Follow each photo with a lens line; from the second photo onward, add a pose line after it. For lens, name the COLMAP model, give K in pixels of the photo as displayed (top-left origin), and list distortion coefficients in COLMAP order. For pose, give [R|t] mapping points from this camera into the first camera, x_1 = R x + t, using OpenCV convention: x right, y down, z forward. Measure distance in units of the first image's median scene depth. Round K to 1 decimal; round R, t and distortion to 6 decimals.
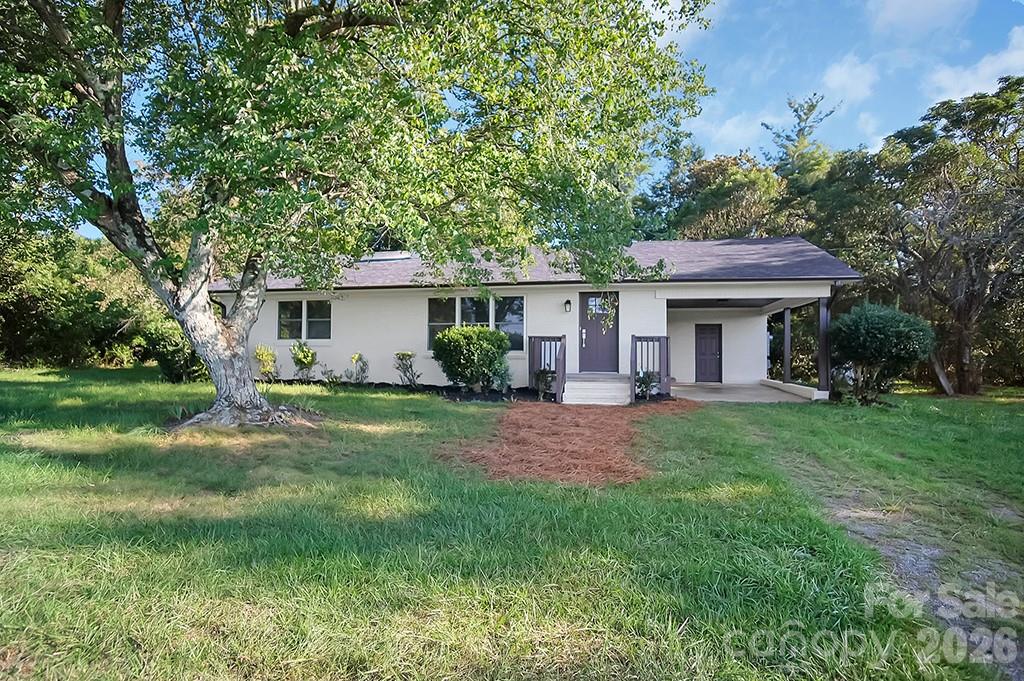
lens RADIAL K [[565.4, 0, 512.0], [0, 565.4, 340.5], [0, 0, 1]] dist [-0.034317, -0.000199]
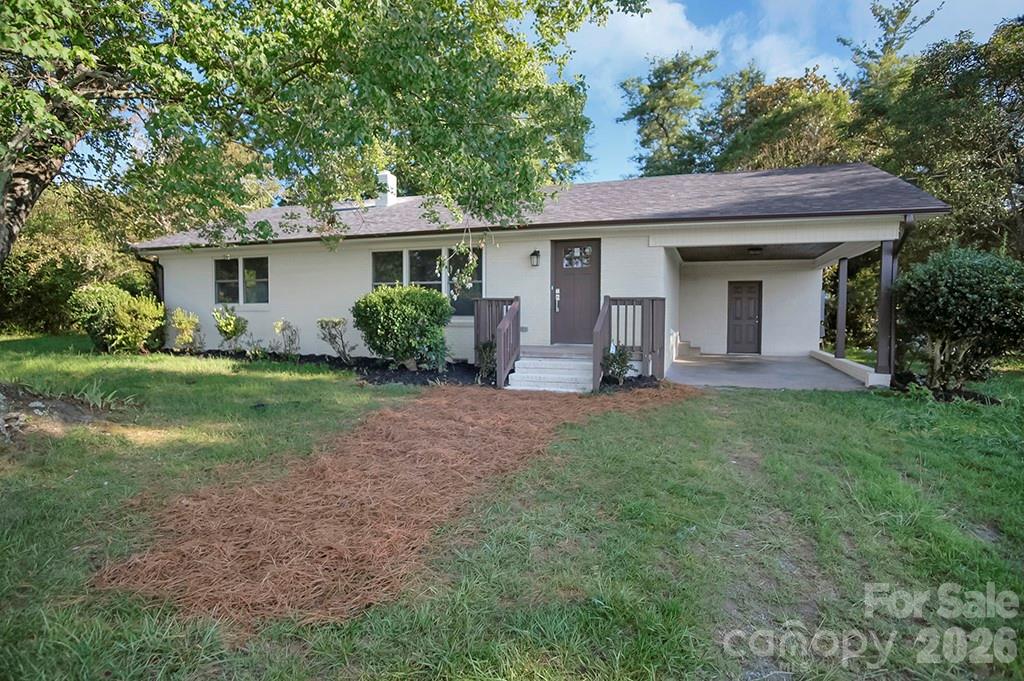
lens RADIAL K [[564.9, 0, 512.0], [0, 564.9, 340.5], [0, 0, 1]] dist [-0.021922, 0.000192]
pose [[0.993078, 0.002499, -0.117431, 0.152348], [0.005840, 0.997487, 0.070614, -0.004067], [0.117313, -0.070811, 0.990567, 0.216018]]
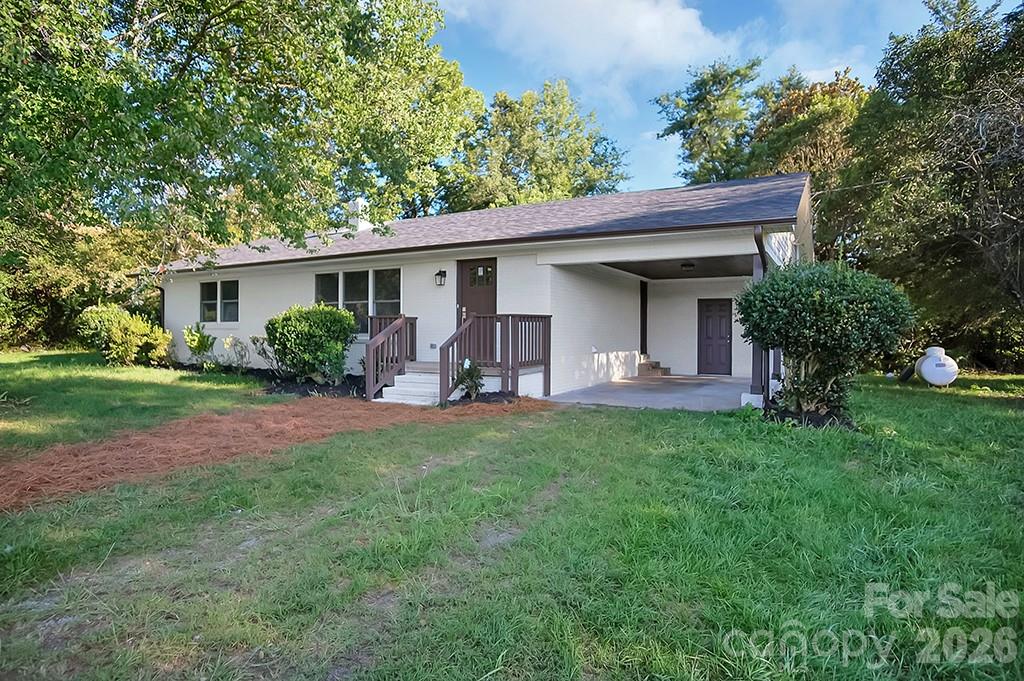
lens RADIAL K [[576.7, 0, 512.0], [0, 576.7, 340.5], [0, 0, 1]] dist [-0.023225, 0.000059]
pose [[0.960479, 0.002914, -0.278337, 0.408802], [0.005774, 0.999522, 0.030387, 0.002886], [0.278292, -0.030794, 0.960003, 0.231351]]
